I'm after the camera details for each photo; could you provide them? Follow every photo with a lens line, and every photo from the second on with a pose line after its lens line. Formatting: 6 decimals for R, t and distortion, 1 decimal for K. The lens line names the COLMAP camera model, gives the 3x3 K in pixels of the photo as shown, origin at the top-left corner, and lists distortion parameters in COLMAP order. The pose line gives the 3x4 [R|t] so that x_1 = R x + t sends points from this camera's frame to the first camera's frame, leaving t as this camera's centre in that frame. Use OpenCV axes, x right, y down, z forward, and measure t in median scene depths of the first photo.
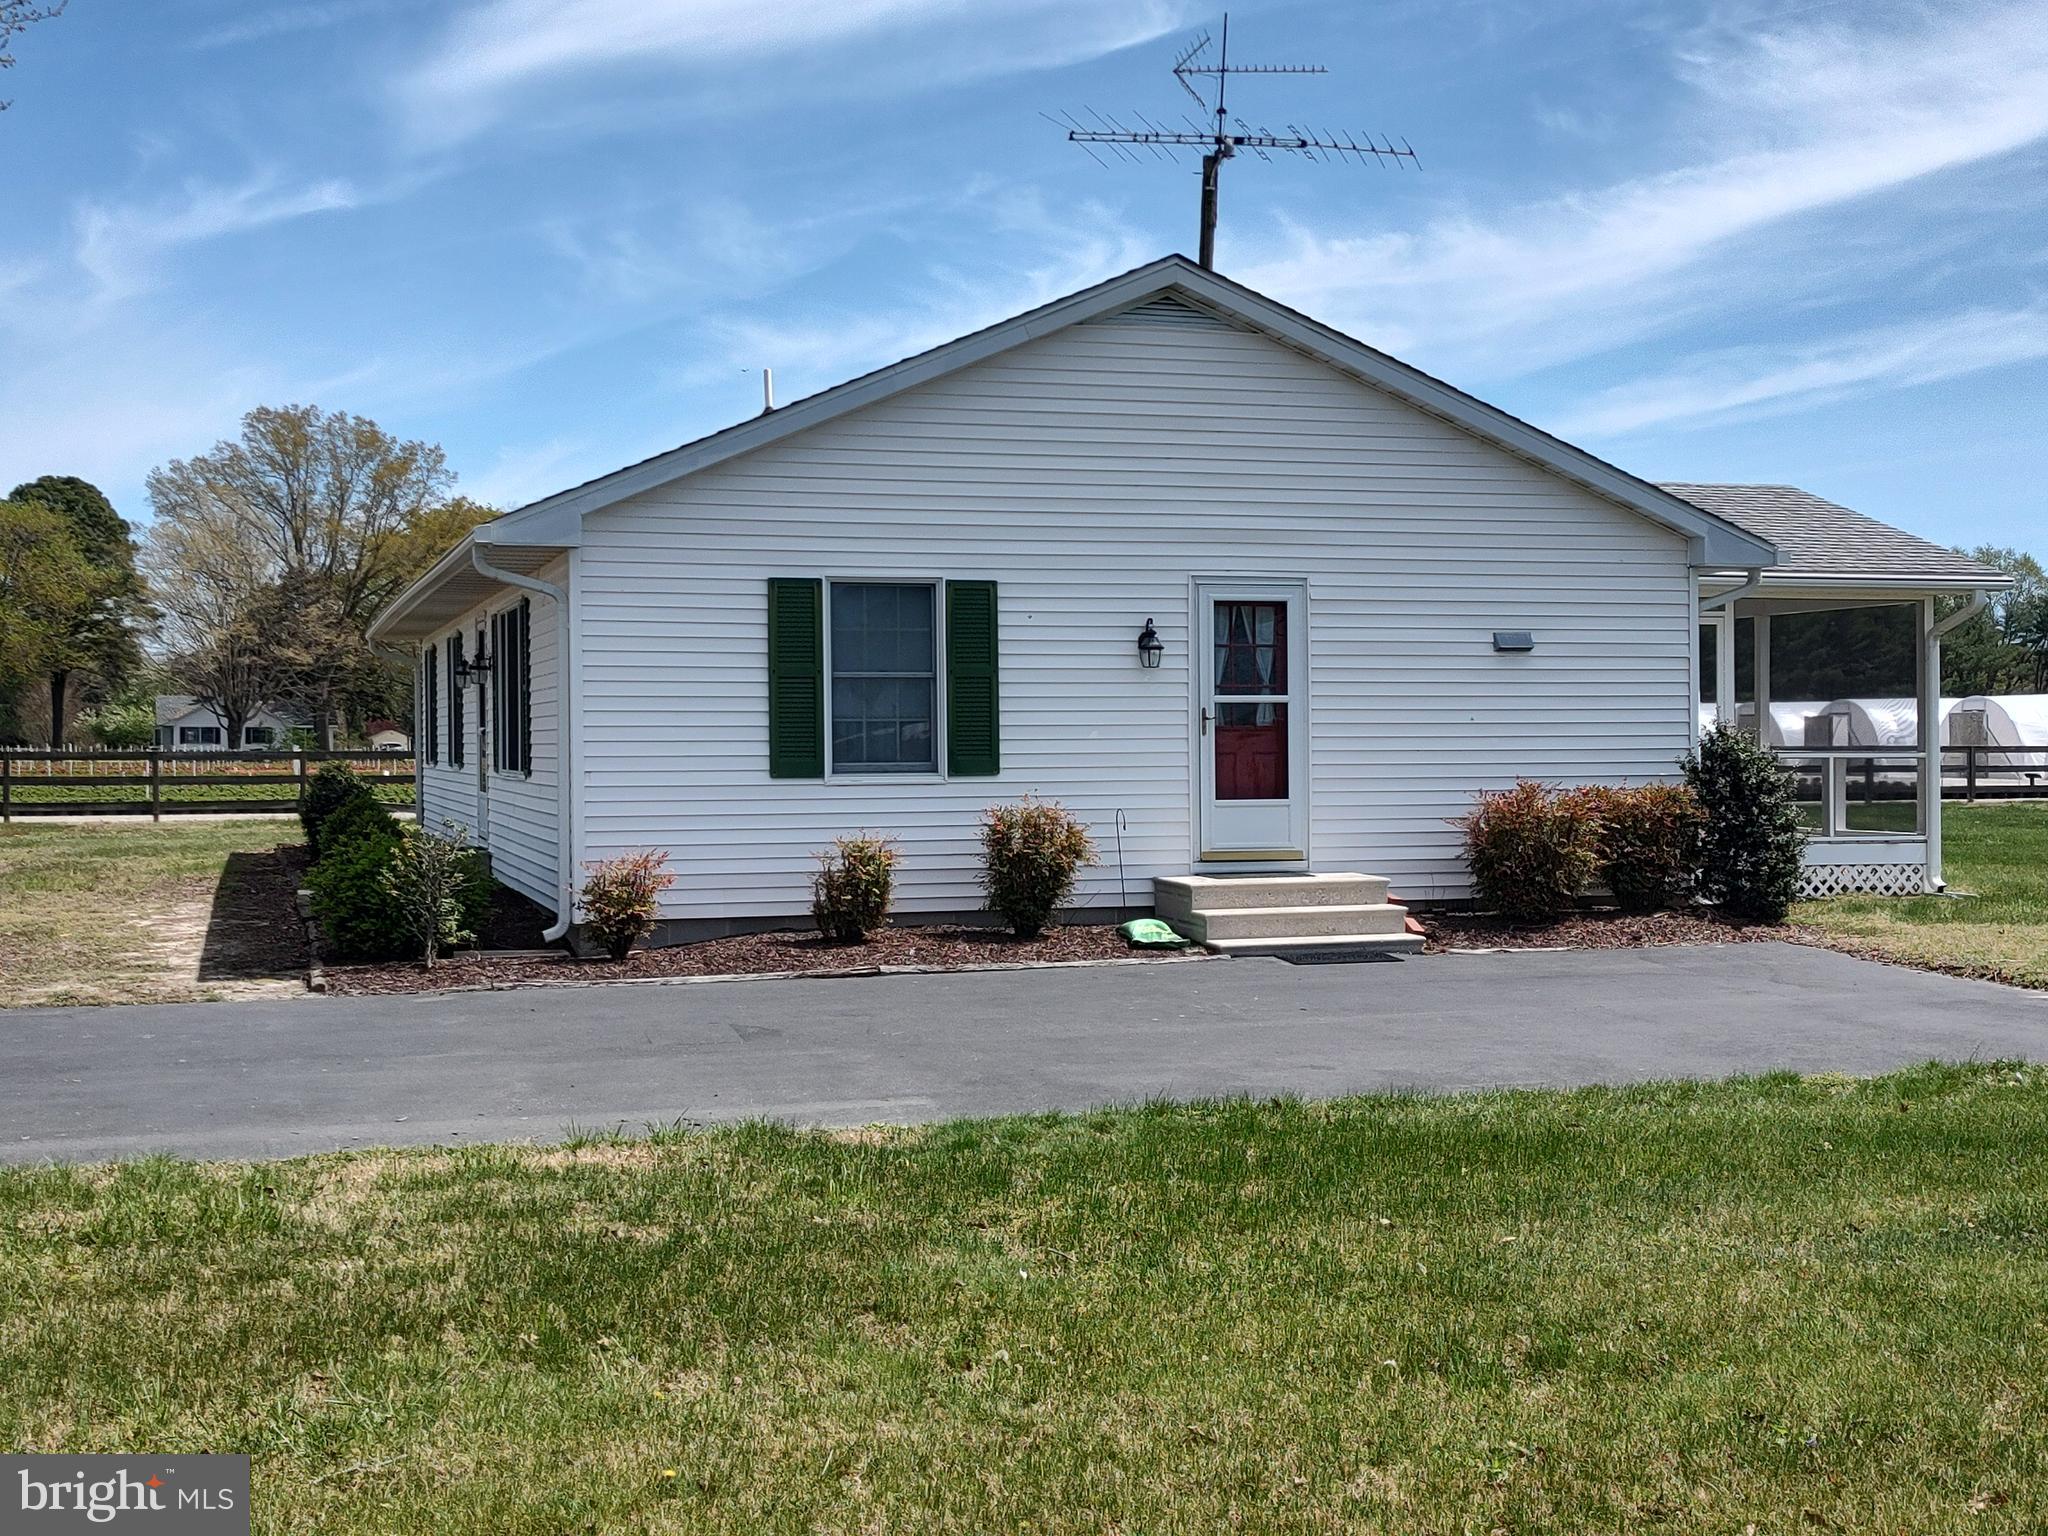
lens RADIAL K [[1447.9, 0, 1023.1], [0, 1447.9, 761.6], [0, 0, 1]] dist [0.042121, -0.047707]
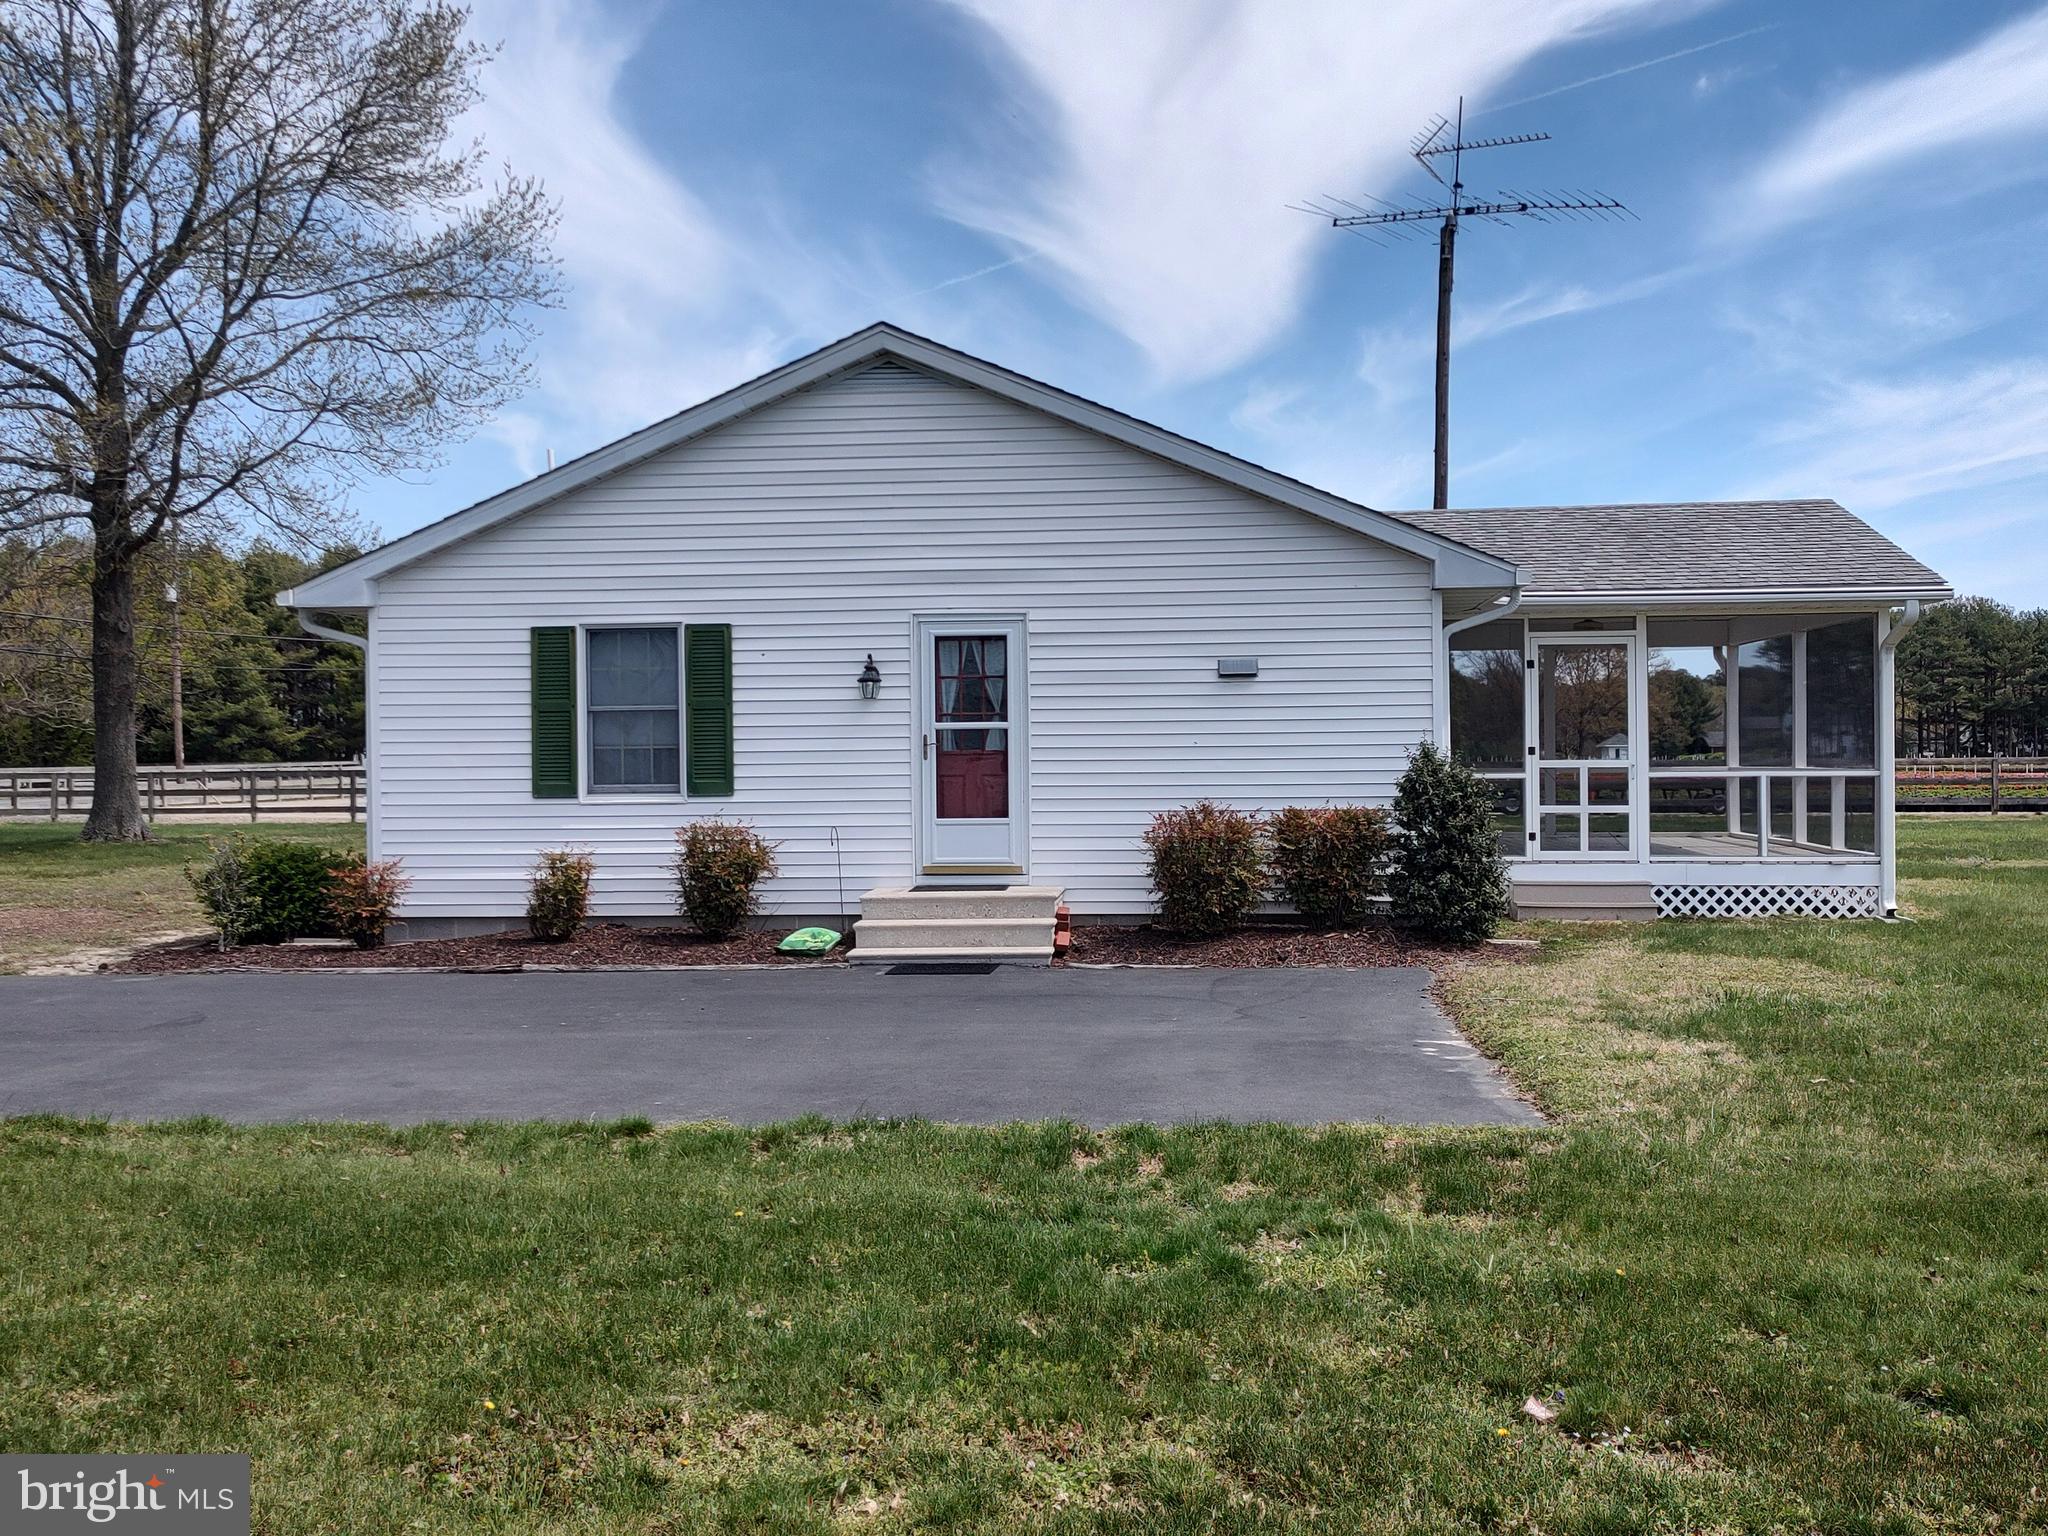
lens RADIAL K [[1229.1, 0, 1023.0], [0, 1229.1, 778.7], [0, 0, 1]] dist [0.033053, -0.000712]
pose [[0.973487, -0.000501, -0.228744, 0.419953], [0.001195, 0.999995, 0.002894, -0.006323], [0.228741, -0.003091, 0.973482, 0.115412]]
